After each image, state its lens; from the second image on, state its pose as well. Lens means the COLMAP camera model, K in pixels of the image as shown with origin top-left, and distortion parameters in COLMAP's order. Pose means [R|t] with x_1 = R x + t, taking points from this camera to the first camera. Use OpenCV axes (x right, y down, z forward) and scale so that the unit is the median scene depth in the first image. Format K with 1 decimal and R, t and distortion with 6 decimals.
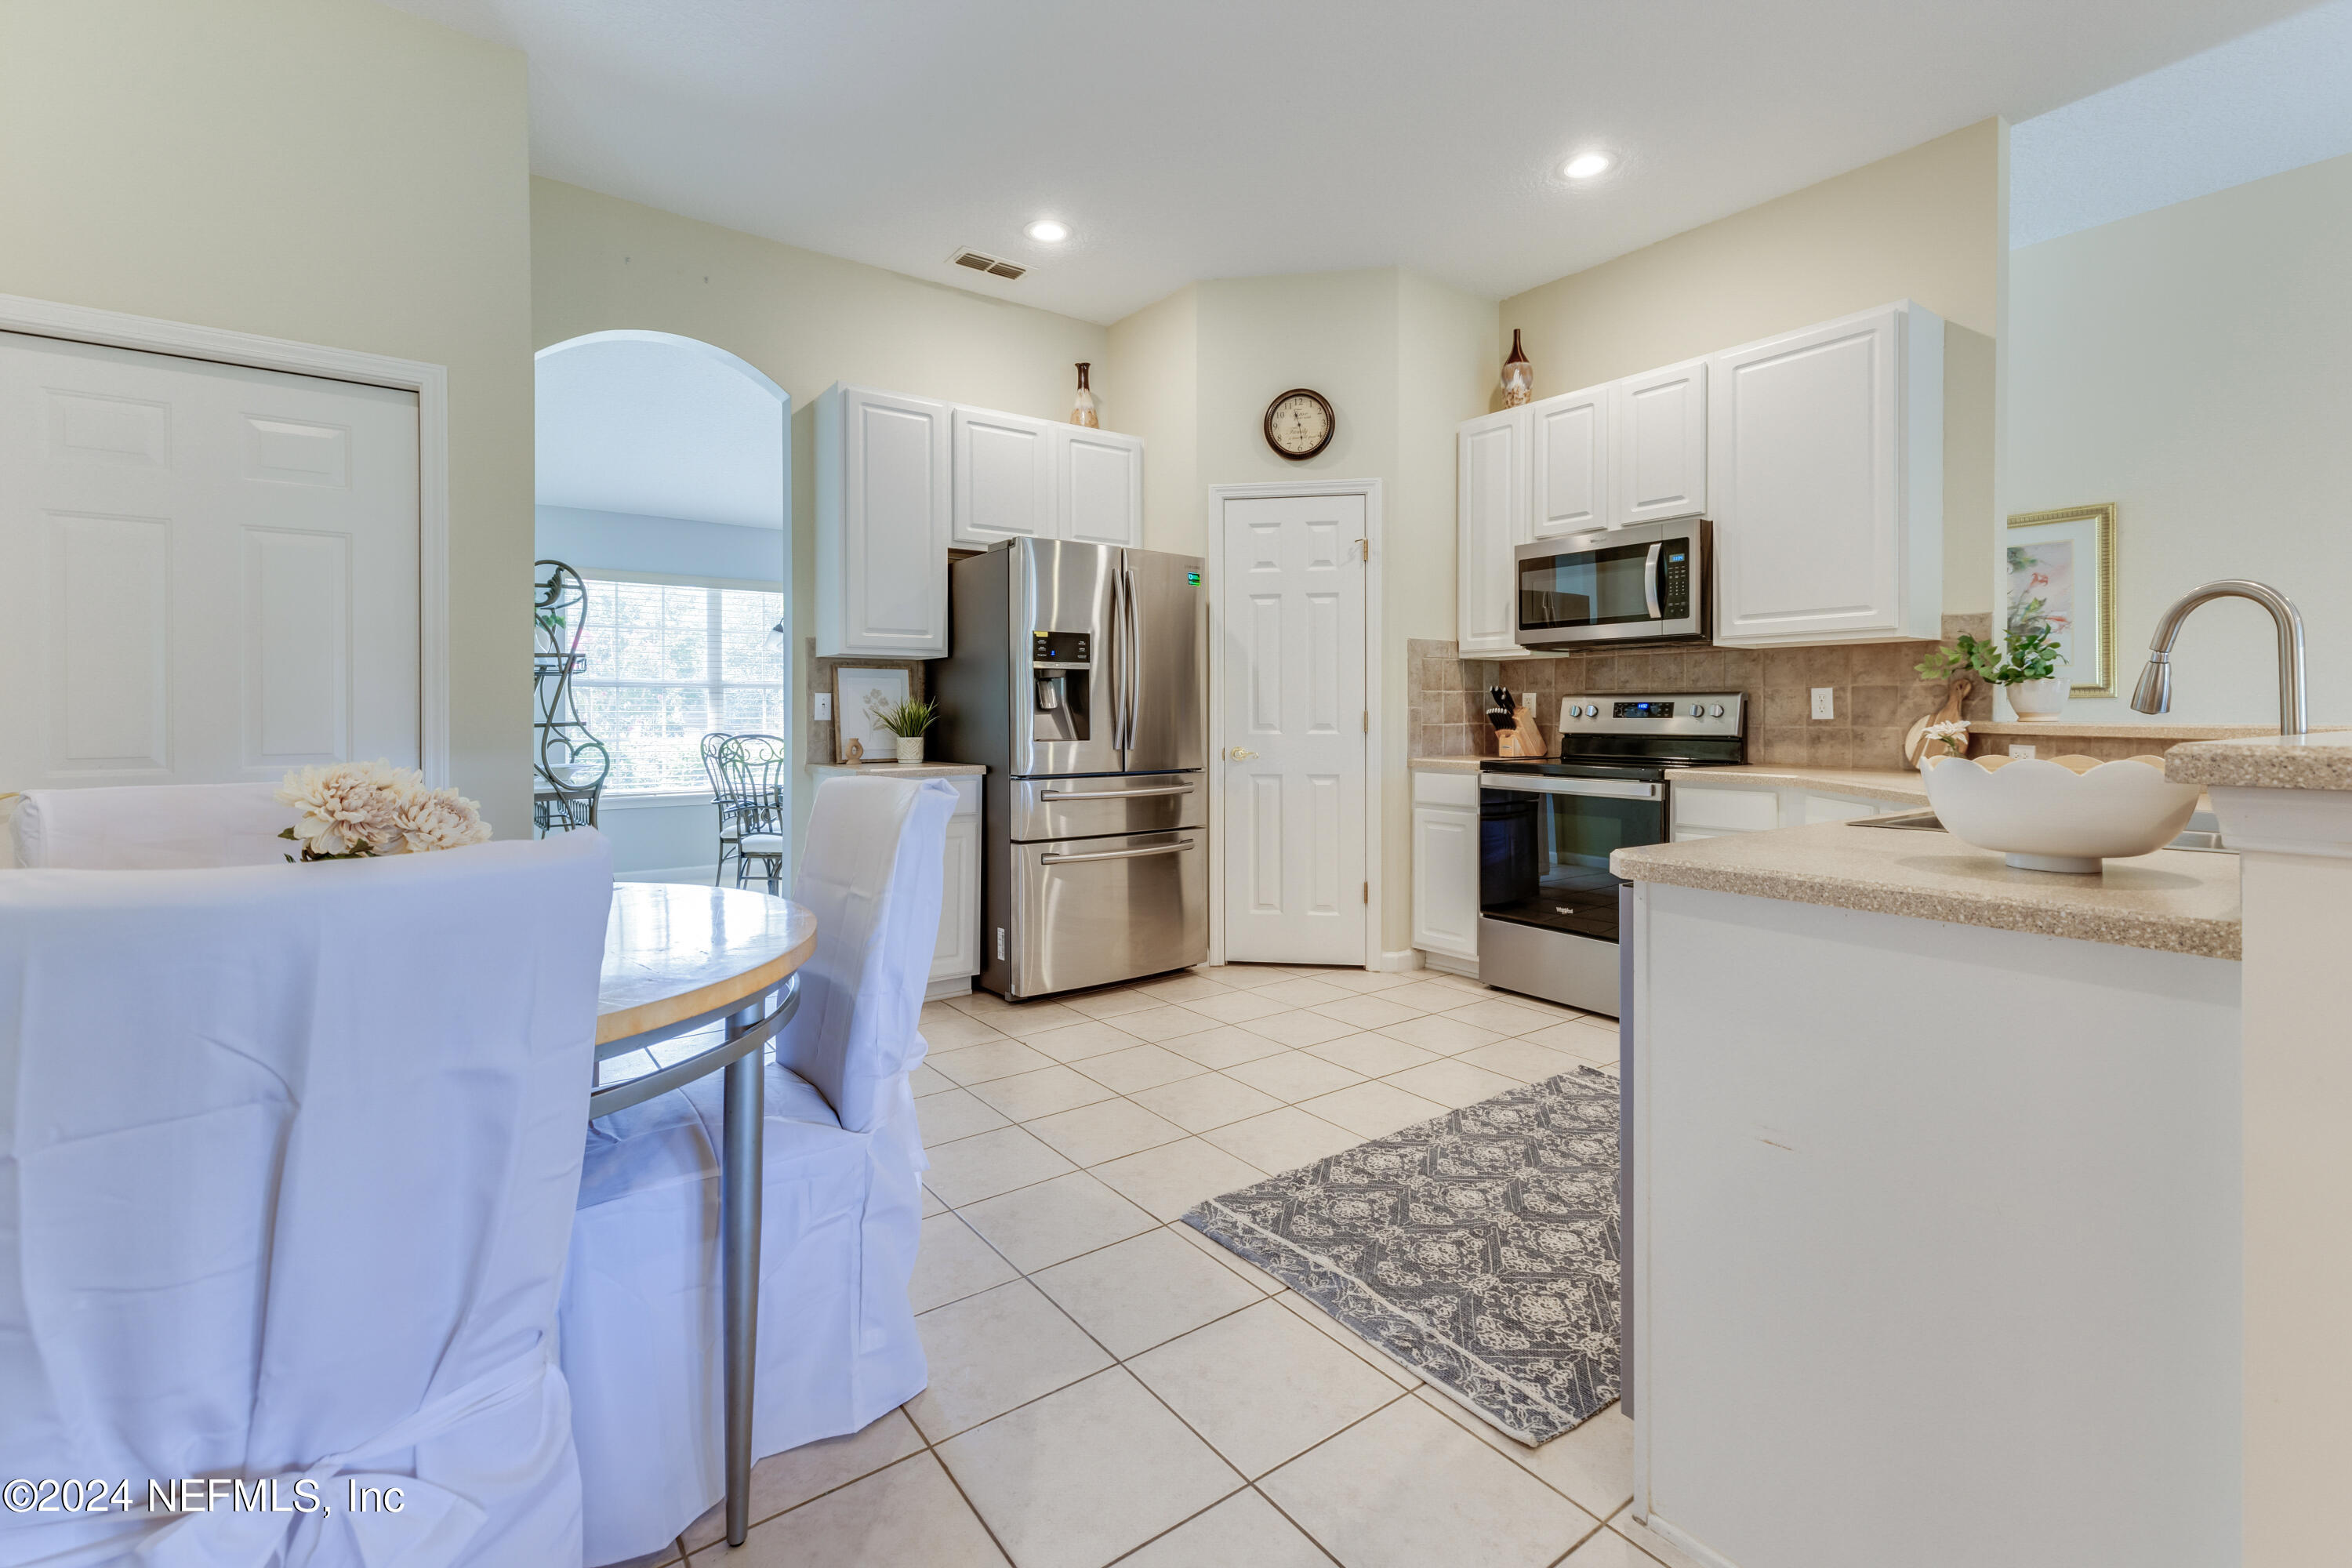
lens RADIAL K [[1013.9, 0, 1143.7], [0, 1013.9, 705.5], [0, 0, 1]] dist [0.008696, -0.000864]
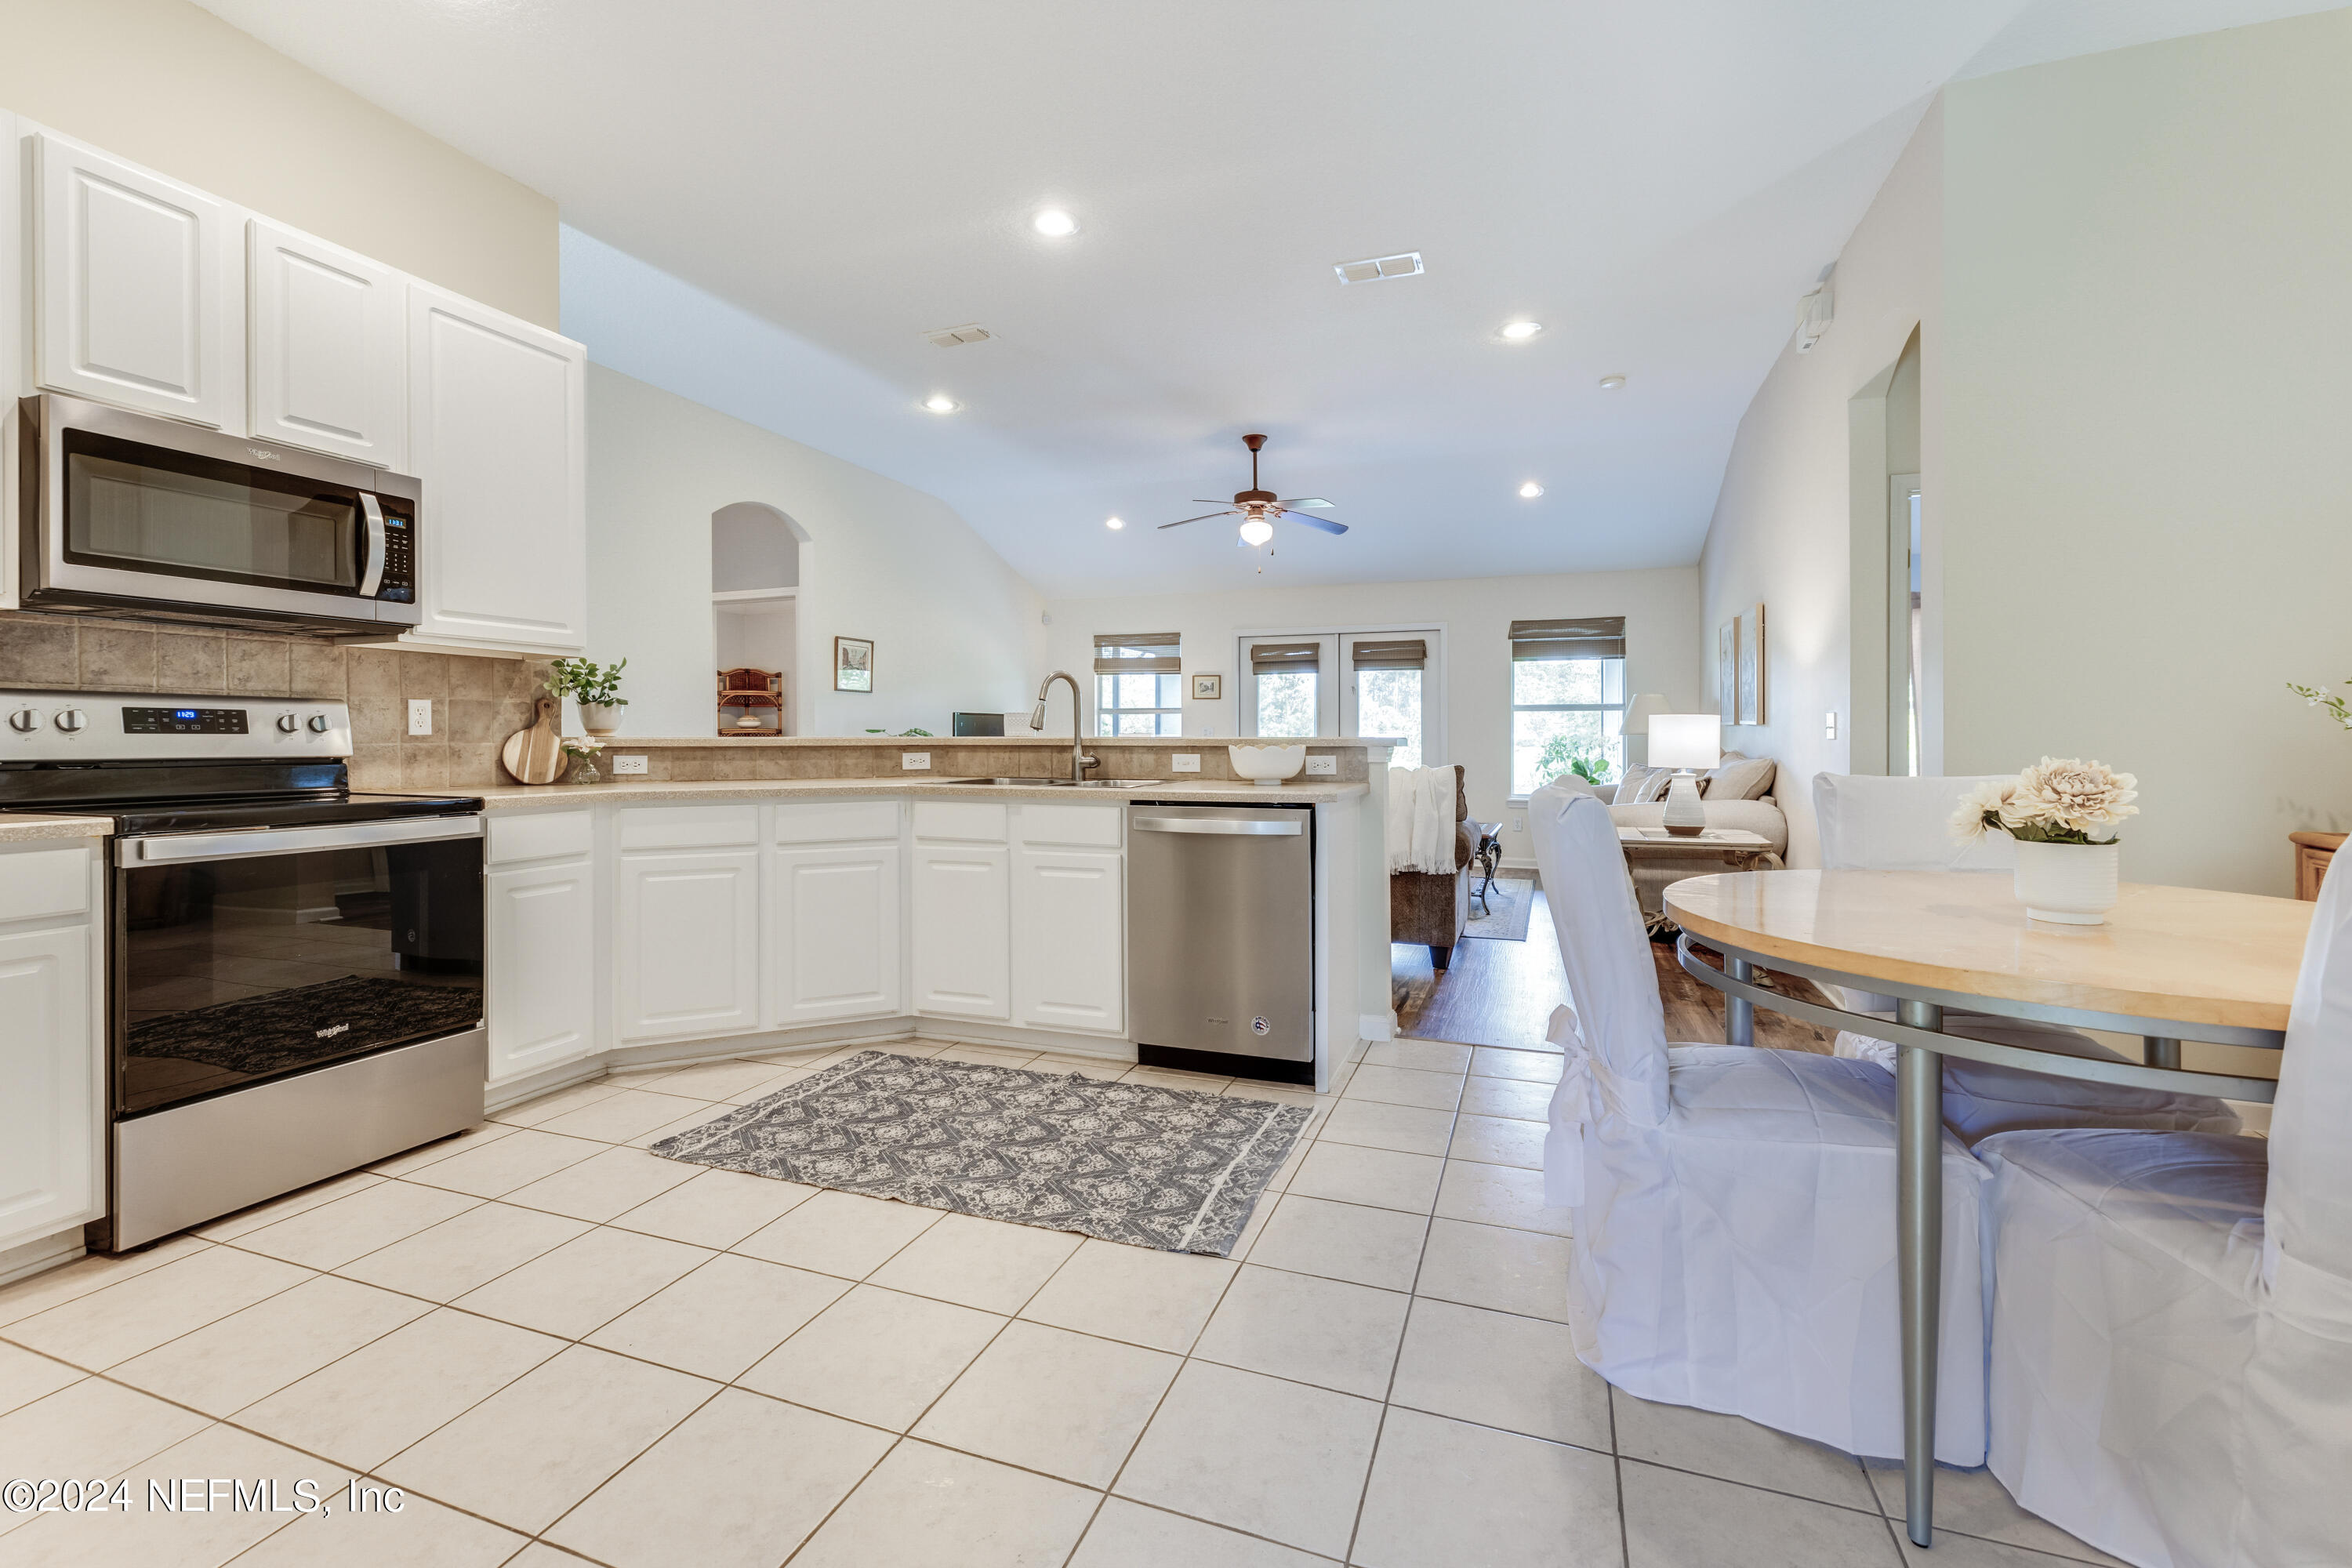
lens RADIAL K [[1013.9, 0, 1187.4], [0, 1013.9, 733.8], [0, 0, 1]] dist [0.008696, -0.000864]
pose [[-0.569605, 0.001255, 0.821918, -0.622835], [-0.009478, 0.999922, -0.008095, 0.018694], [-0.821864, -0.012401, -0.569549, 1.349486]]
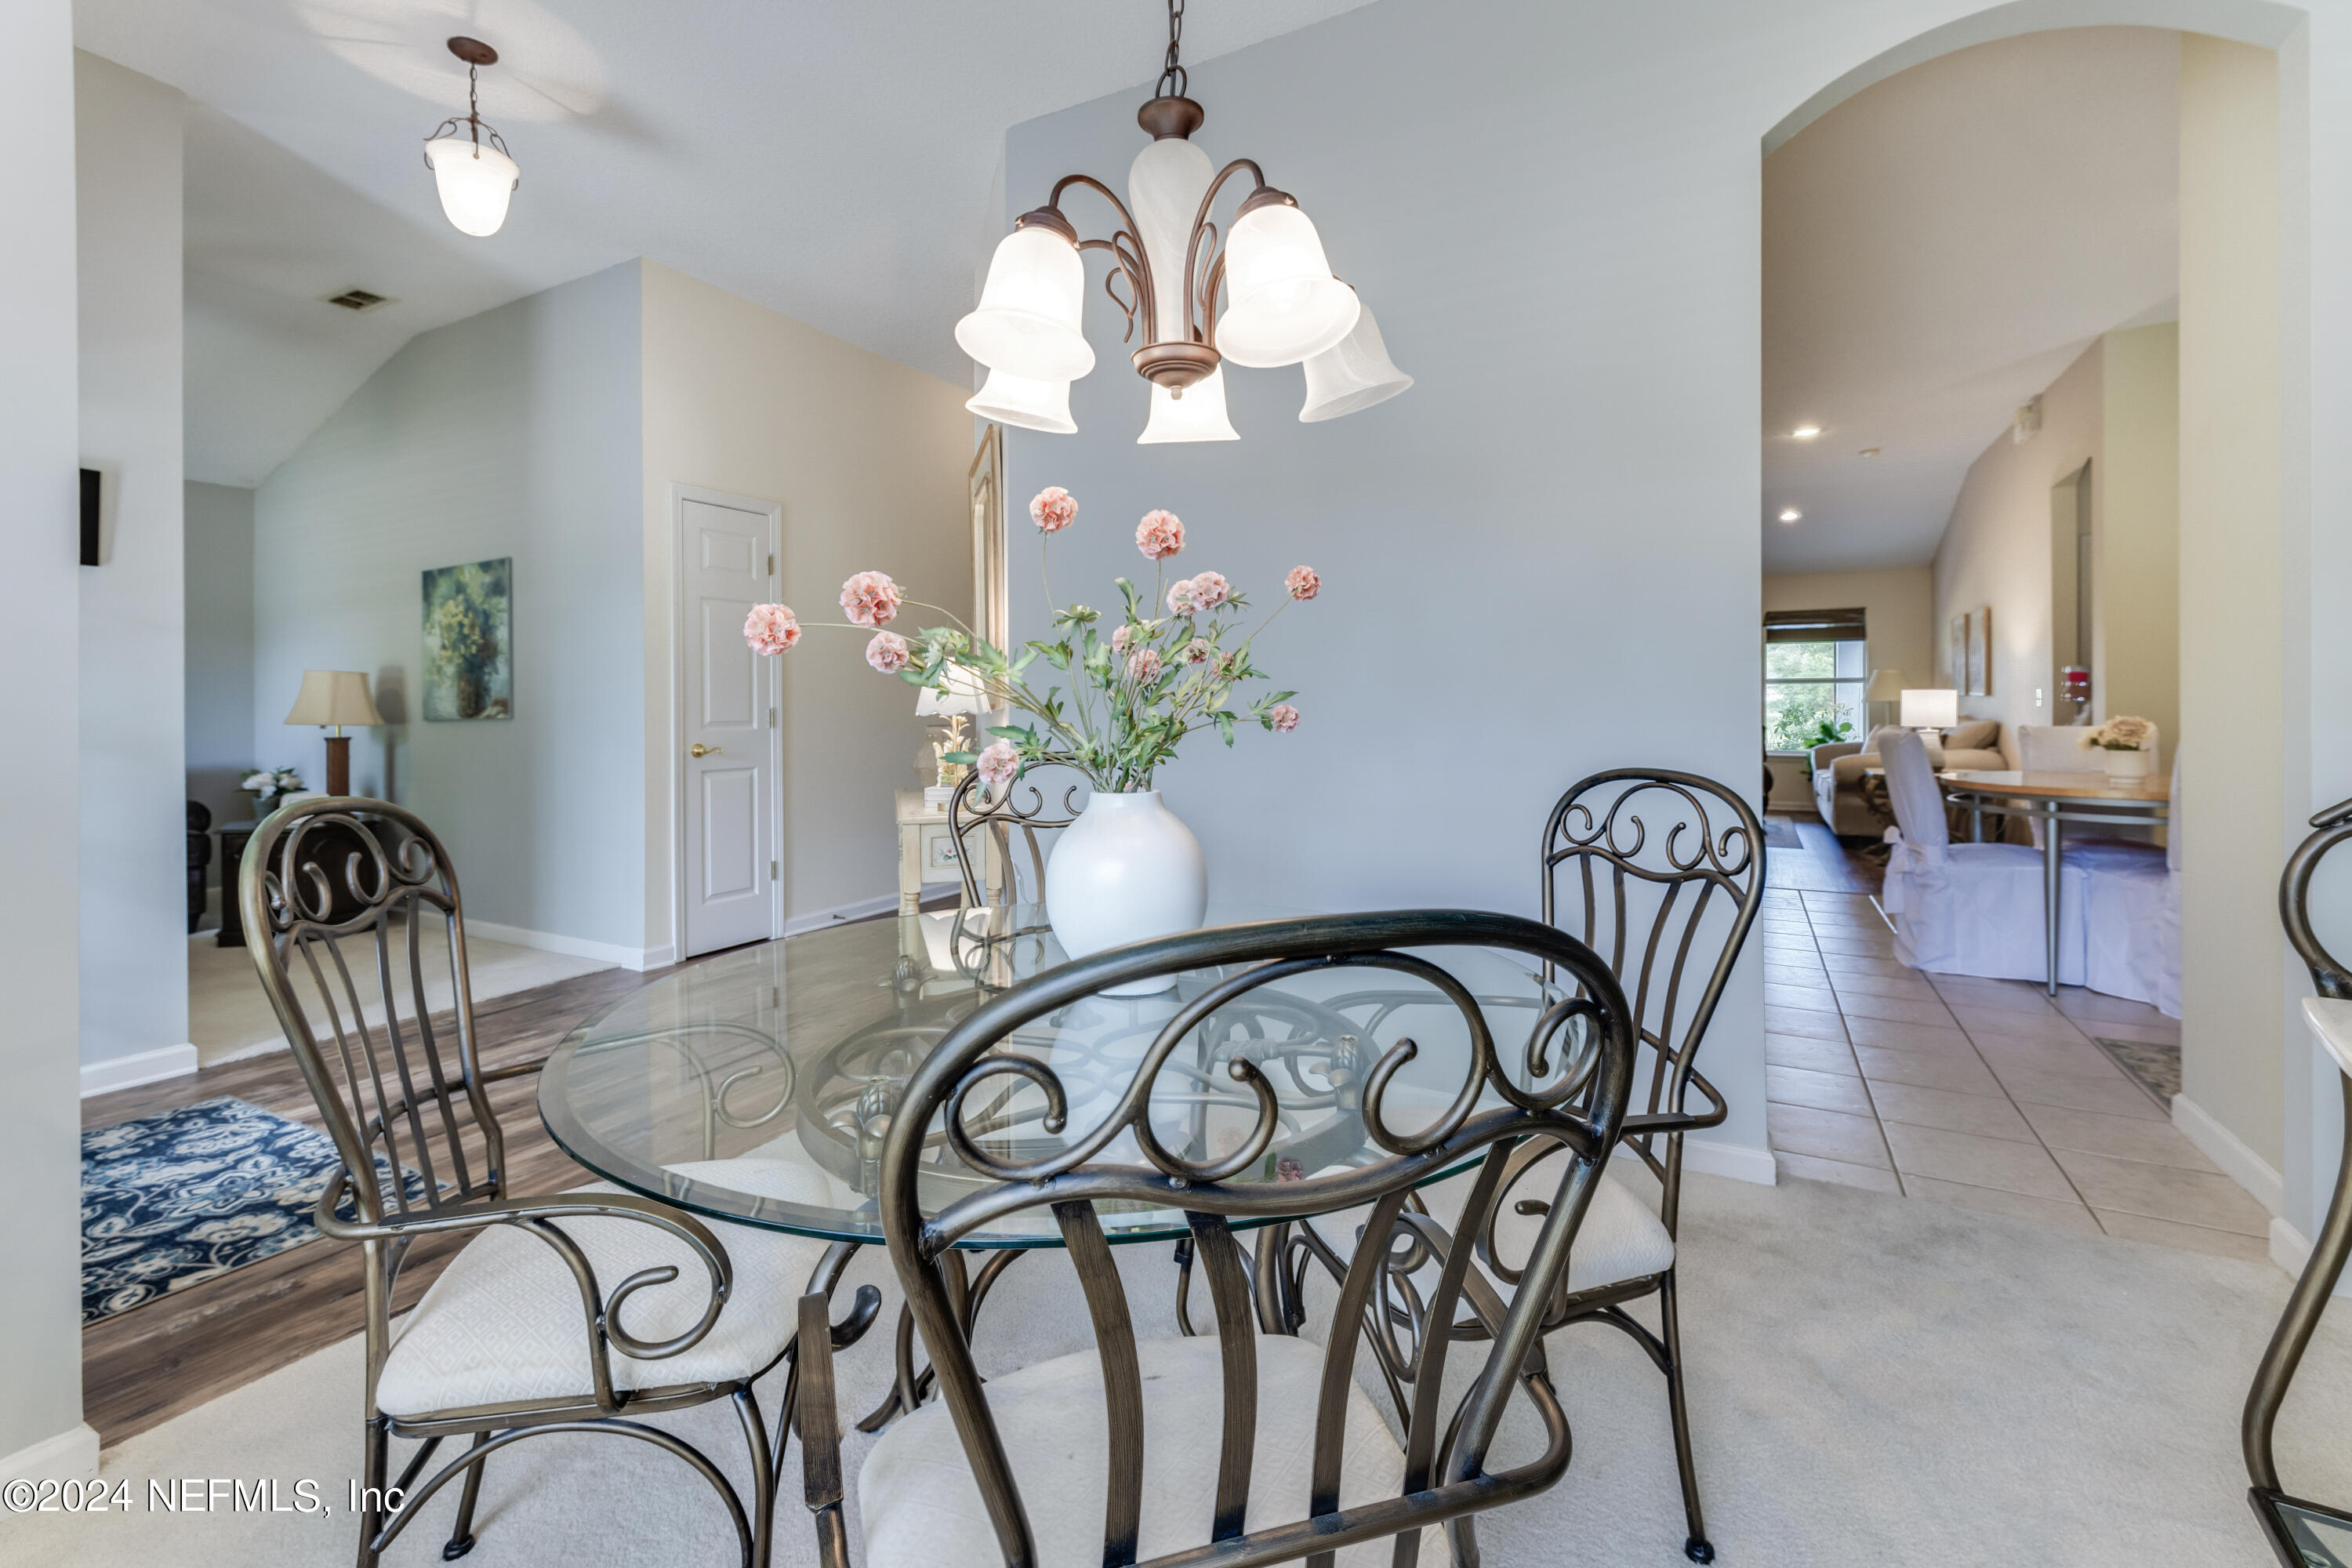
lens RADIAL K [[1013.9, 0, 1174.6], [0, 1013.9, 713.0], [0, 0, 1]] dist [0.008696, -0.000864]
pose [[-0.433251, -0.003759, 0.901266, -1.190555], [-0.001635, 0.999993, 0.003385, 0.015286], [-0.901272, -0.000007, -0.433254, 2.534692]]
